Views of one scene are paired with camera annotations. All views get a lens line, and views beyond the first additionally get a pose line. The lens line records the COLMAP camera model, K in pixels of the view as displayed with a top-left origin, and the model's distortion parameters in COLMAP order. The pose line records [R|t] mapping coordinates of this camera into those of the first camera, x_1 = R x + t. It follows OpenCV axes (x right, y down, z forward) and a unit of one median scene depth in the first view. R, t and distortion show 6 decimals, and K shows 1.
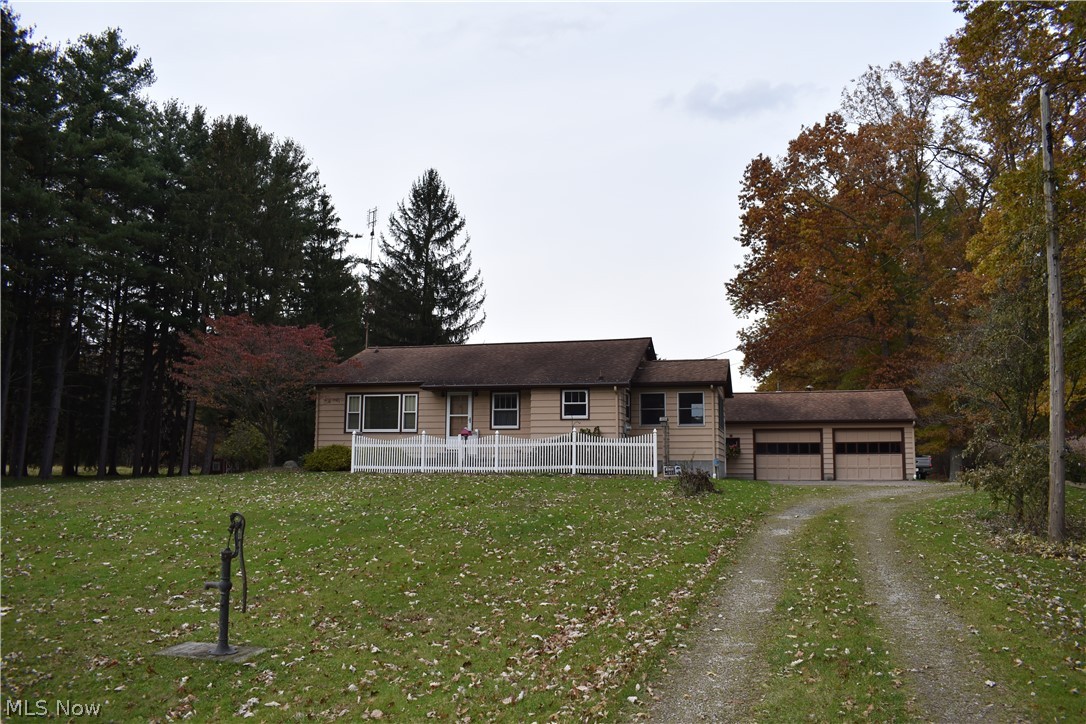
lens RADIAL K [[850.6, 0, 543.0], [0, 850.6, 362.0], [0, 0, 1]] dist [-0.087979, -0.006177]
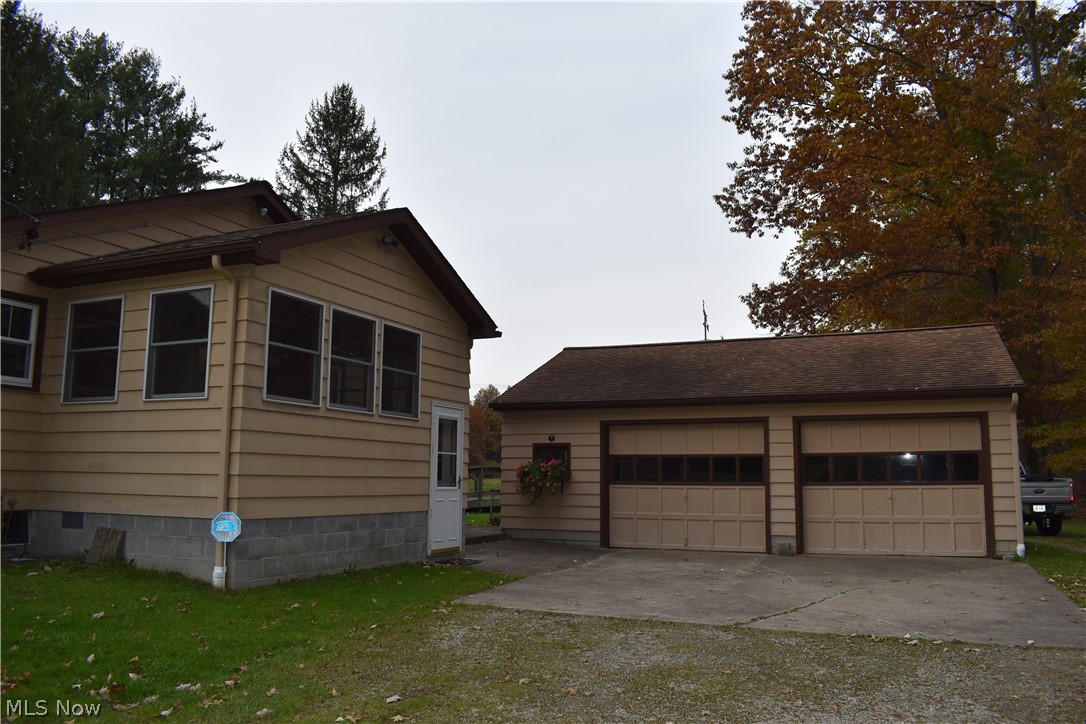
lens RADIAL K [[850.6, 0, 543.0], [0, 850.6, 362.0], [0, 0, 1]] dist [-0.087979, -0.006177]
pose [[0.989501, -0.020227, -0.143105, 0.280267], [0.018497, 0.999739, -0.013408, 0.055645], [0.143339, 0.010621, 0.989617, 0.590713]]
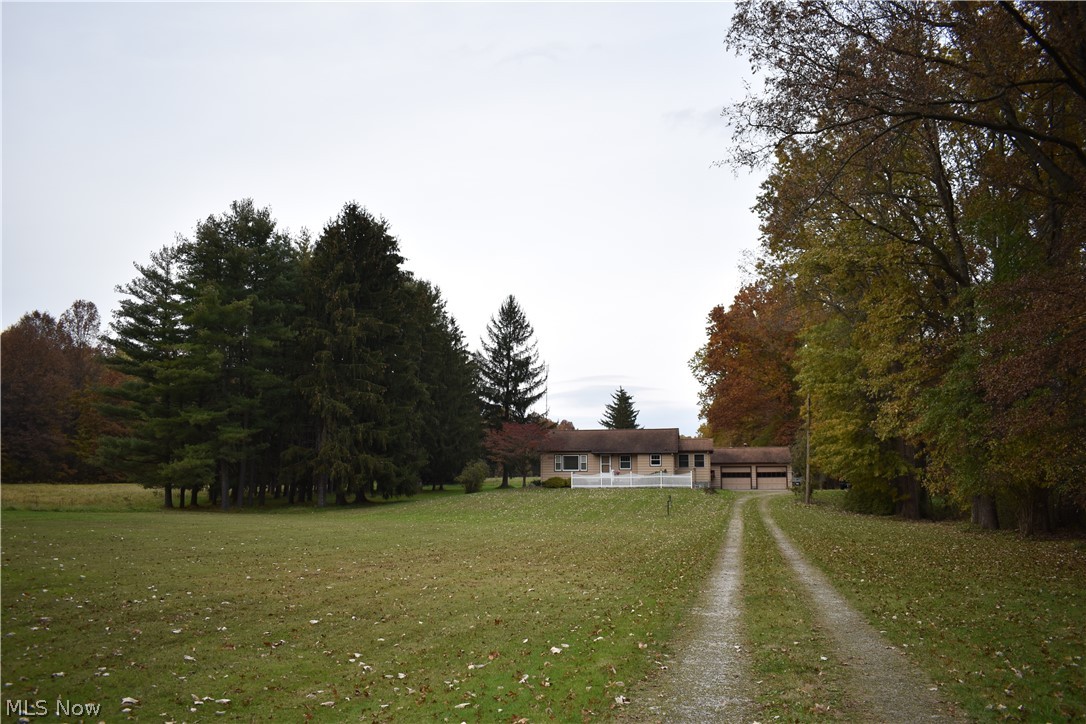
lens RADIAL K [[850.6, 0, 543.0], [0, 850.6, 362.0], [0, 0, 1]] dist [-0.087979, -0.006177]
pose [[0.997163, 0.003262, 0.075200, -0.379013], [-0.002370, 0.999926, -0.011937, -0.164720], [-0.075234, 0.011725, 0.997097, -1.166685]]
